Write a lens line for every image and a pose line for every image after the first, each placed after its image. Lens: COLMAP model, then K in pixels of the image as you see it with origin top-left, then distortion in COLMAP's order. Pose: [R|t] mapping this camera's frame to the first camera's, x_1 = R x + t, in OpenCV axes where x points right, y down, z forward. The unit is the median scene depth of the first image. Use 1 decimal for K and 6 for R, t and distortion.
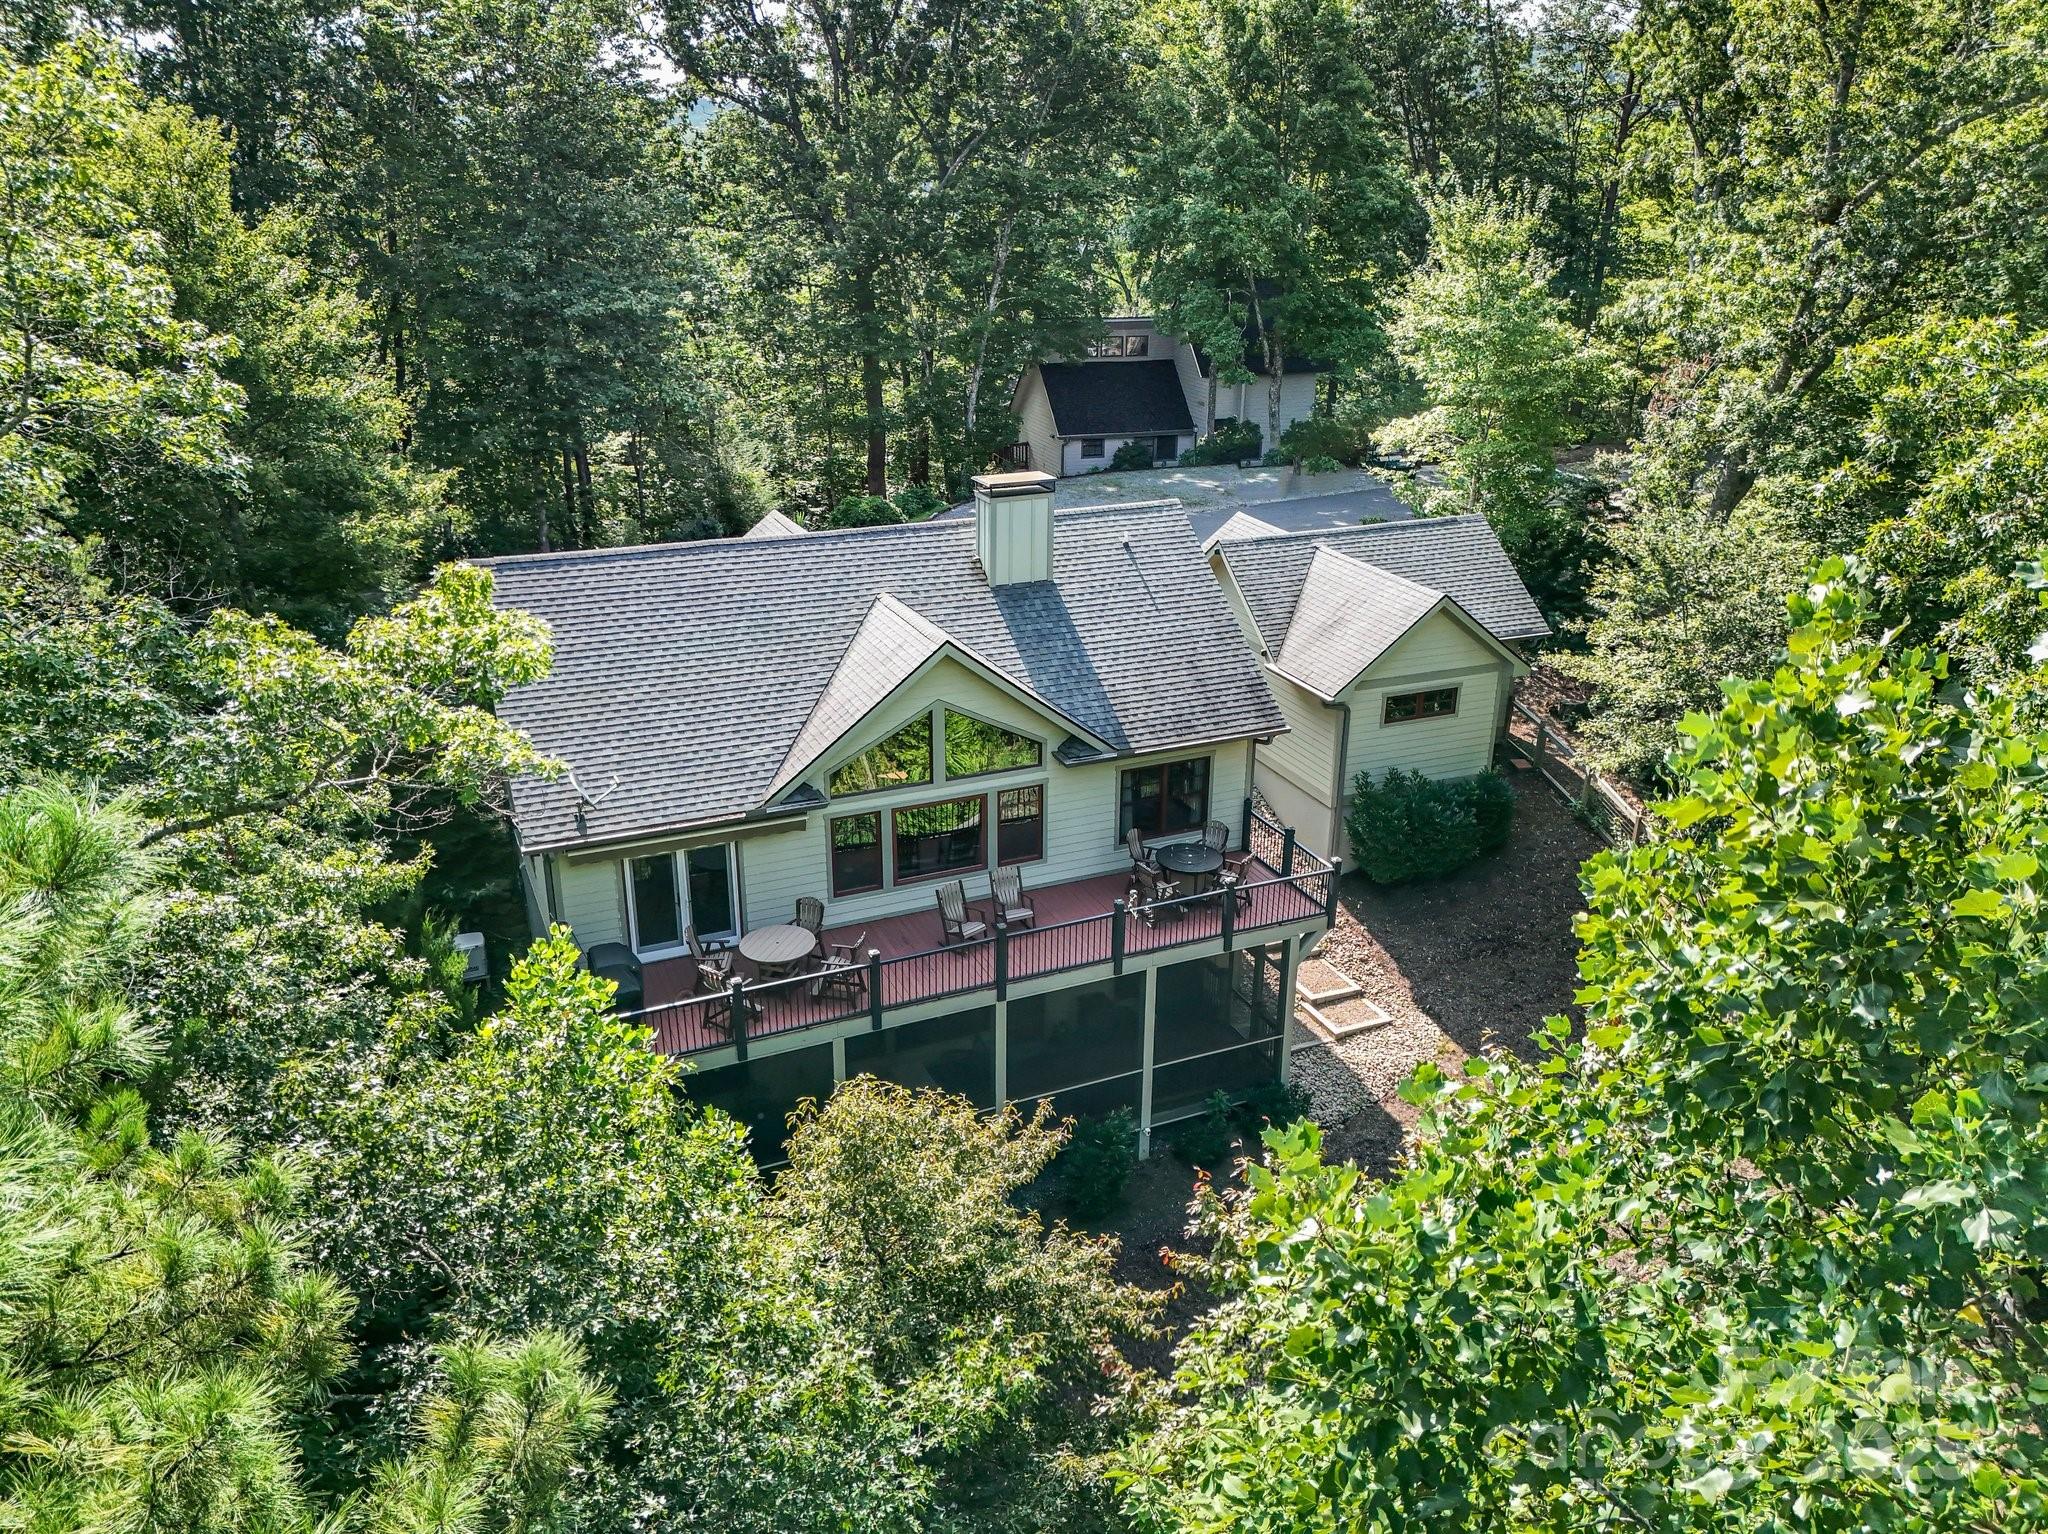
lens RADIAL K [[1452.9, 0, 1024.0], [0, 1452.9, 767.0], [0, 0, 1]] dist [-0.001052, -0.006801]
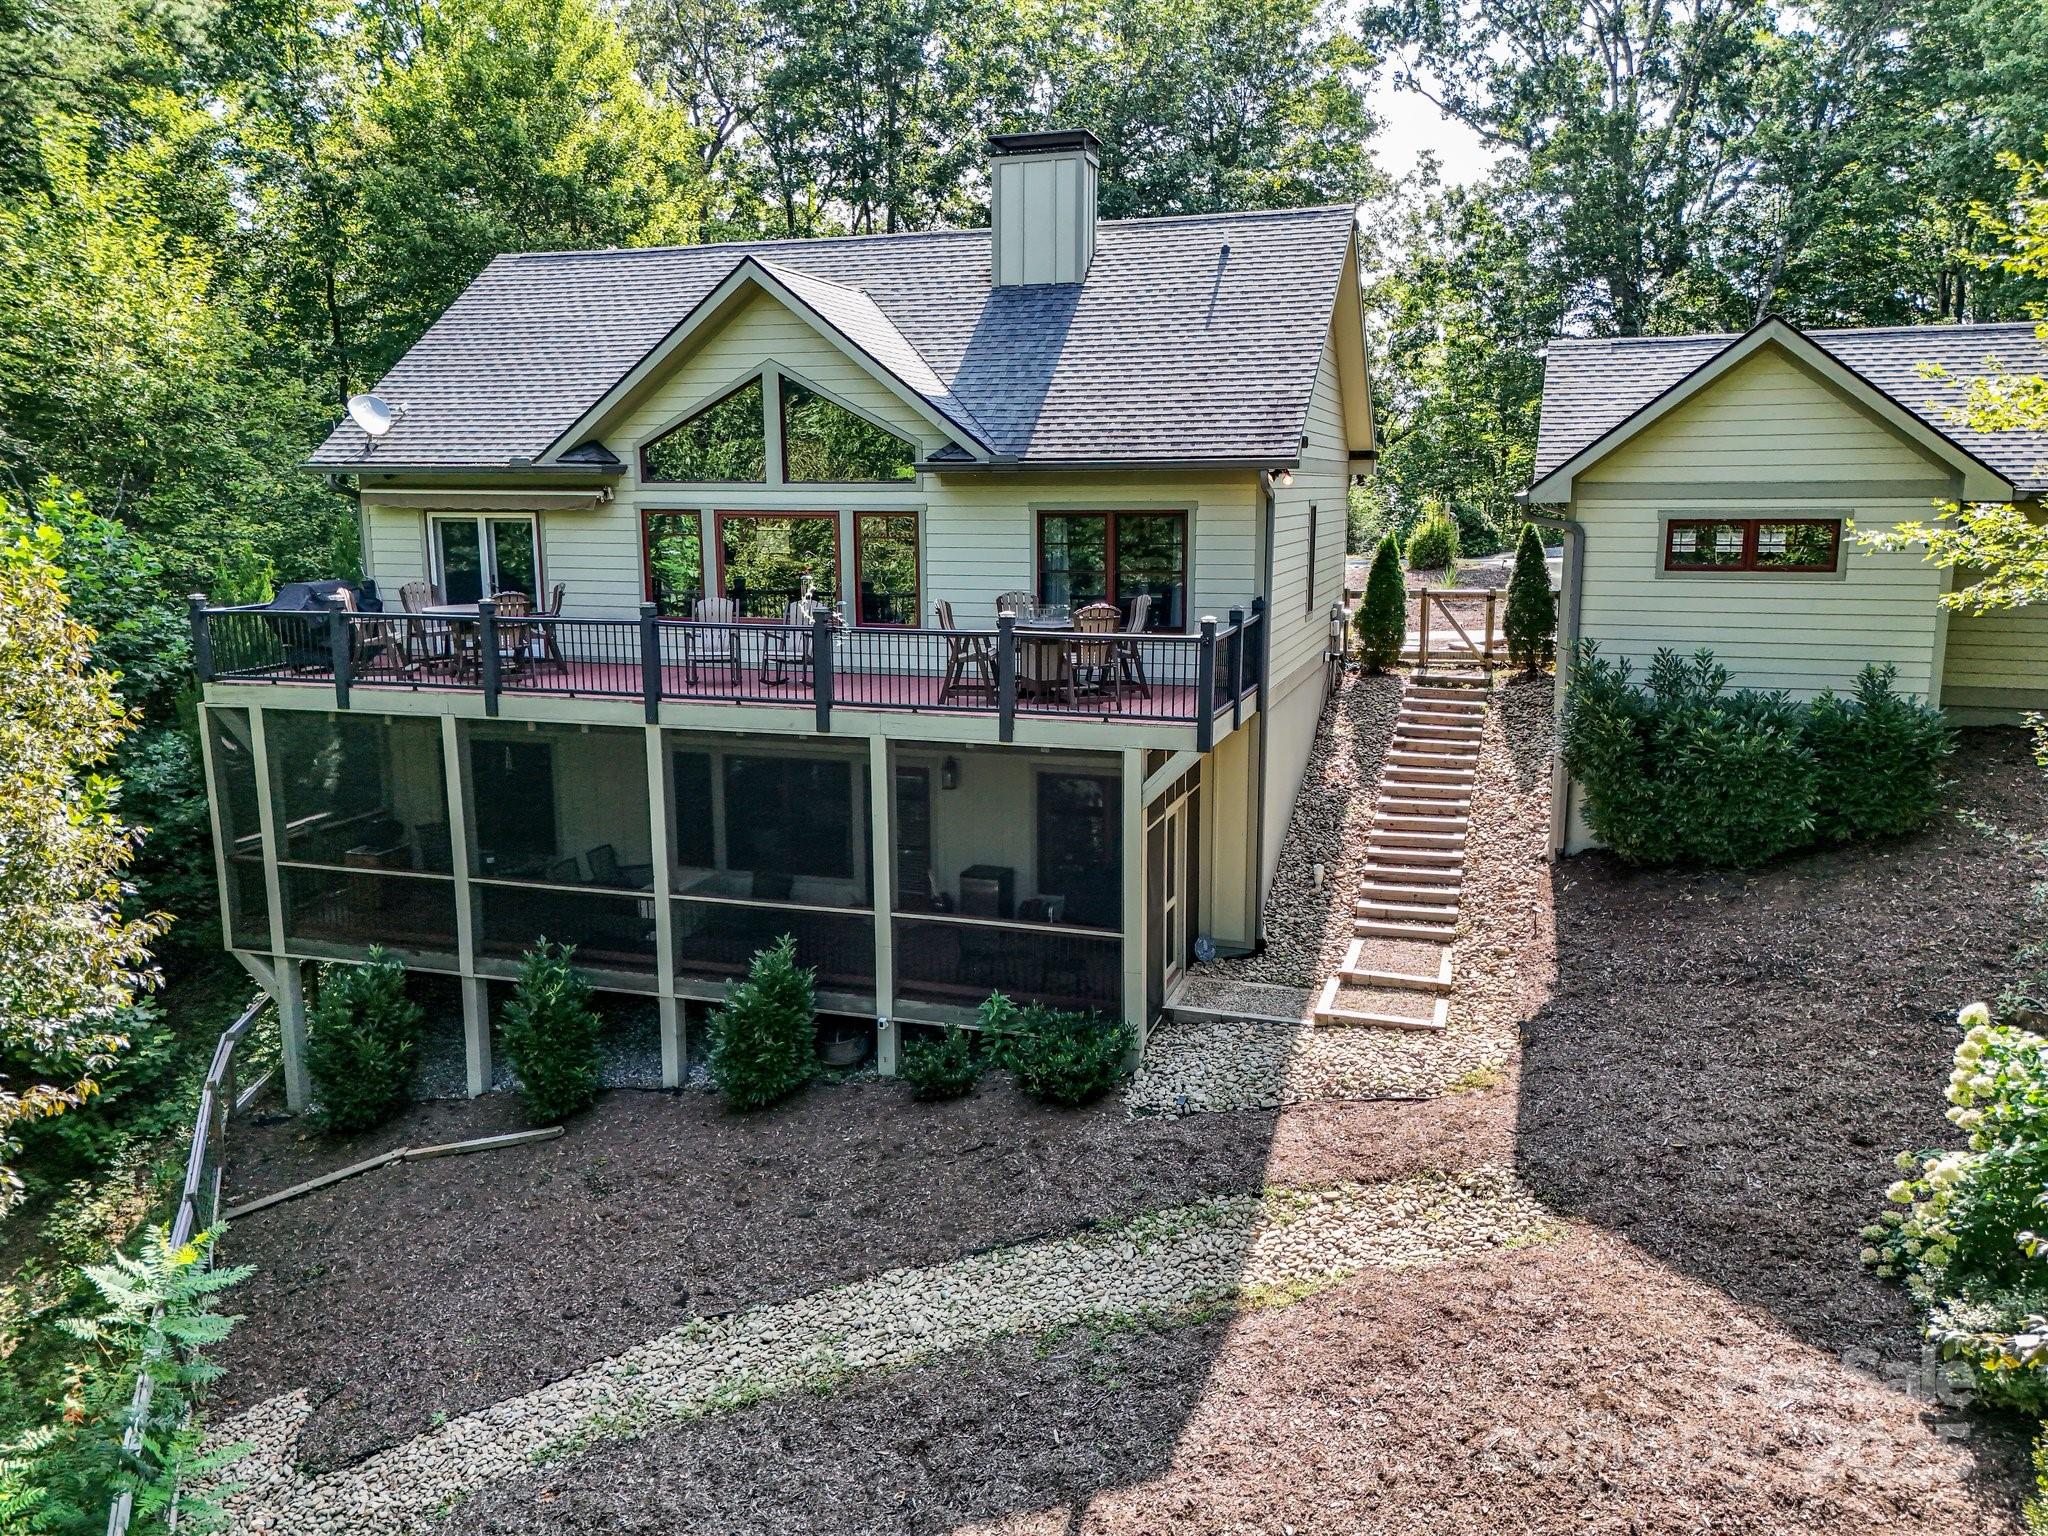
lens RADIAL K [[1452.9, 0, 1024.0], [0, 1452.9, 768.0], [0, 0, 1]] dist [-0.001052, -0.006801]
pose [[0.757583, 0.116032, -0.642343, 0.526142], [-0.229662, 0.968533, -0.095910, 0.189505], [0.611002, 0.220181, 0.760392, 0.526192]]
